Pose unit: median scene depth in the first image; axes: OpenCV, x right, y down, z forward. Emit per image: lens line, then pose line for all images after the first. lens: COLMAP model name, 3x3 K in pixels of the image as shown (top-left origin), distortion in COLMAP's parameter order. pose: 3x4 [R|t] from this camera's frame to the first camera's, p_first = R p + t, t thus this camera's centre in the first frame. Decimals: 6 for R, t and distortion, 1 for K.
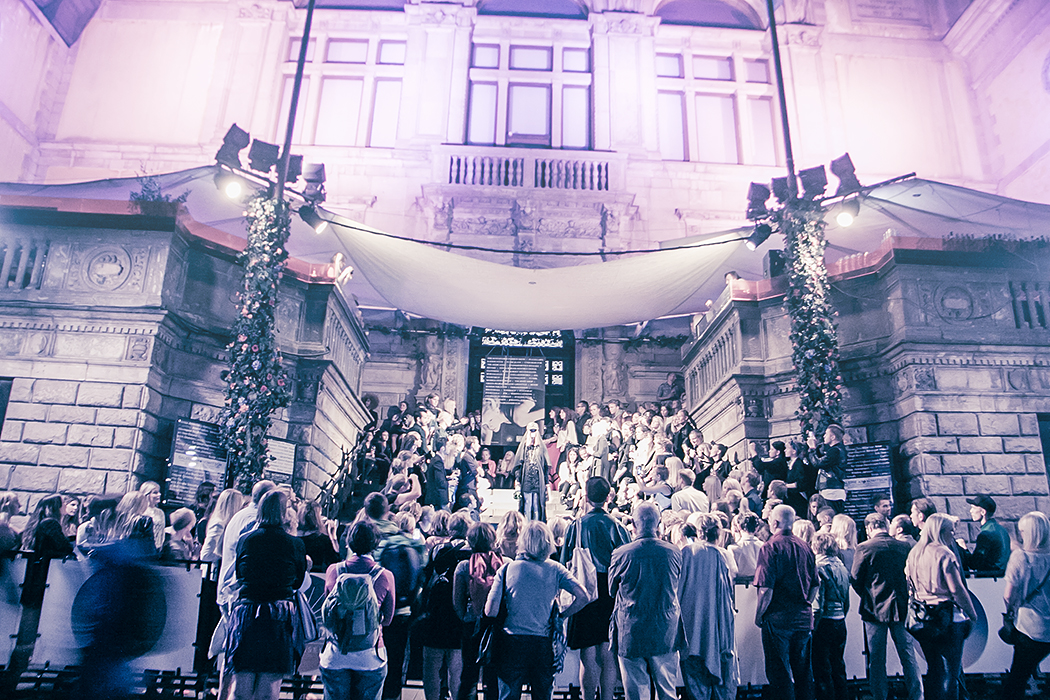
lens RADIAL K [[833.0, 0, 562.8], [0, 833.0, 316.5], [0, 0, 1]] dist [-0.158594, 0.110424]
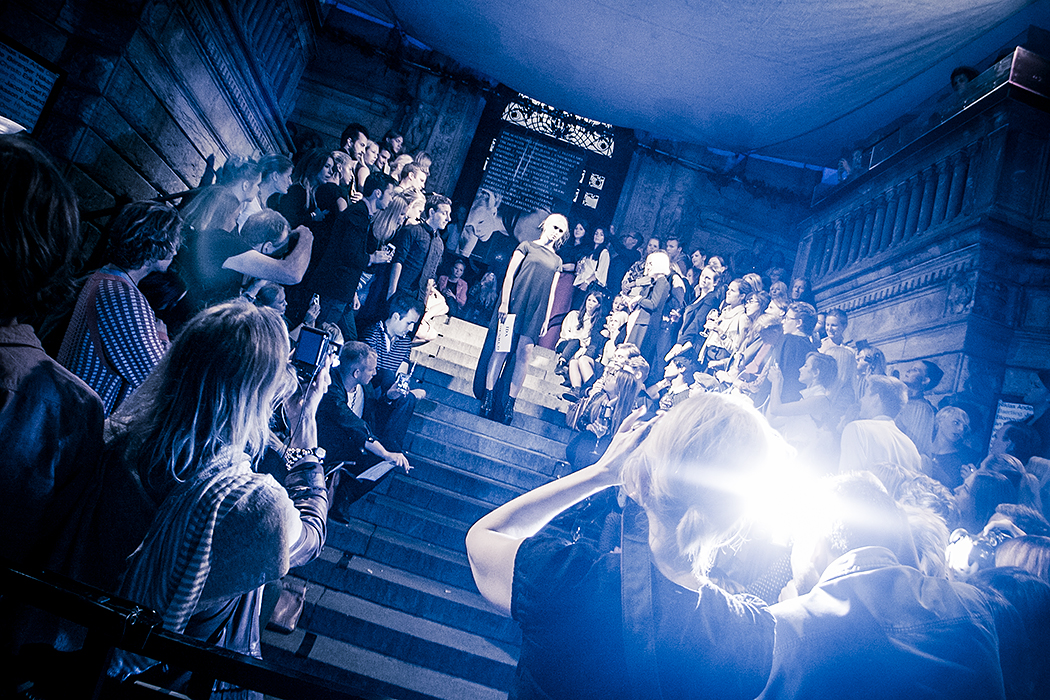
lens RADIAL K [[818.1, 0, 520.2], [0, 818.1, 342.7], [0, 0, 1]] dist [-0.096536, -0.001452]
pose [[0.953957, 0.299381, -0.018368, -0.023812], [-0.291082, 0.938810, 0.184137, 0.129838], [0.072371, -0.170312, 0.982729, 0.519962]]
